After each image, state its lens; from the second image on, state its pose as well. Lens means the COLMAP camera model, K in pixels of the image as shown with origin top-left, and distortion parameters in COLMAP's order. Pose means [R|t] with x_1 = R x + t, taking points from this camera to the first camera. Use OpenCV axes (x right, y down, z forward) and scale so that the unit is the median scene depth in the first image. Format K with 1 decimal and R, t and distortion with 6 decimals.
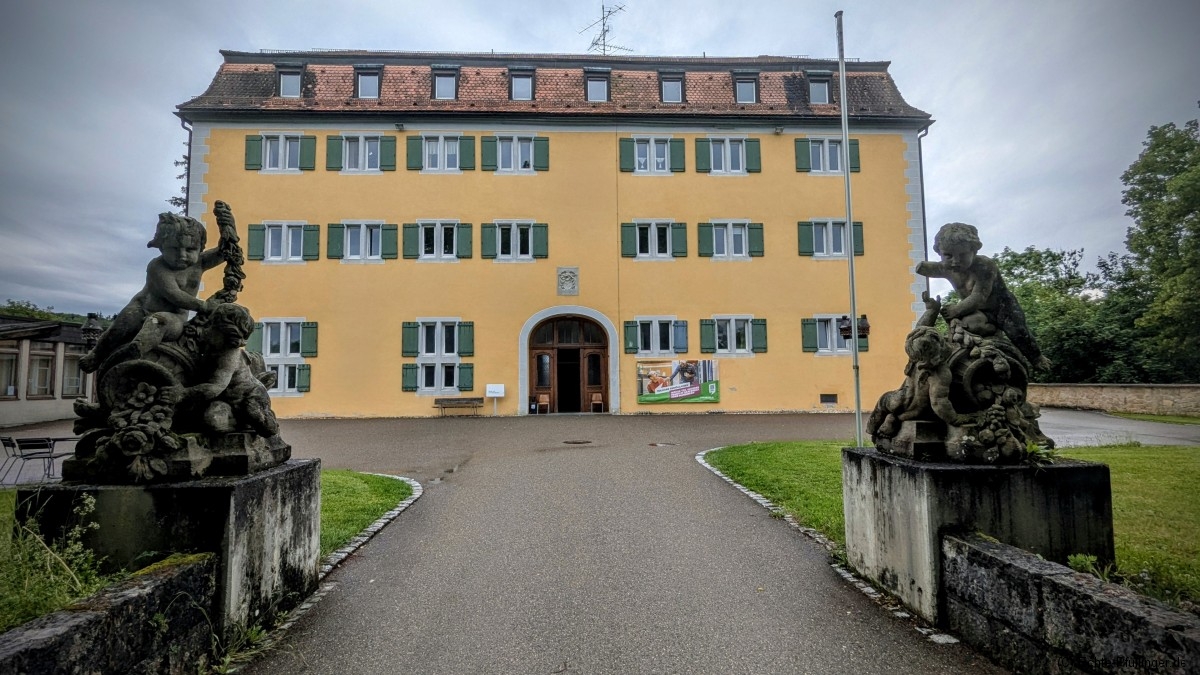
lens RADIAL K [[581.1, 0, 600.8], [0, 581.1, 334.9], [0, 0, 1]] dist [0.001539, 0.000021]
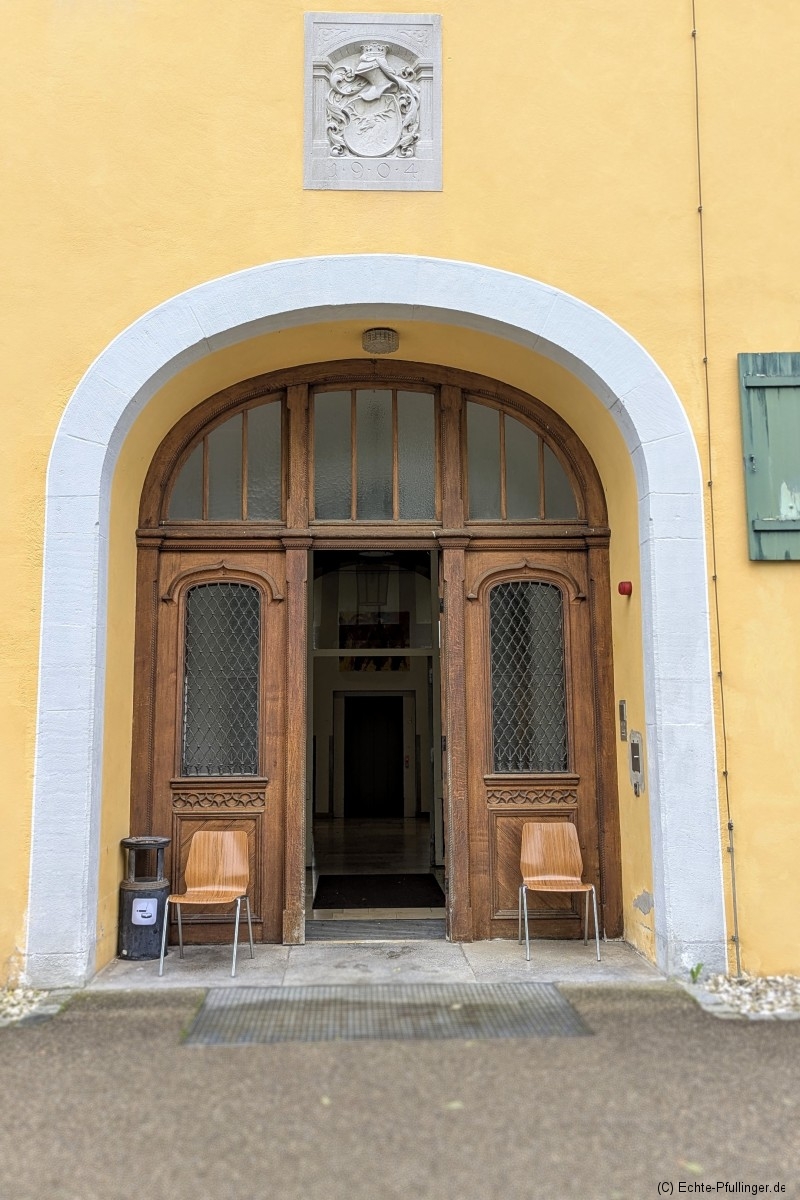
lens RADIAL K [[955.8, 0, 398.8], [0, 955.8, 597.8], [0, 0, 1]] dist [0.004503, 0.000548]
pose [[0.999872, -0.000067, -0.015984, -0.044274], [-0.000901, 0.998165, -0.060550, 0.054867], [0.015958, 0.060557, 0.998037, 0.728417]]
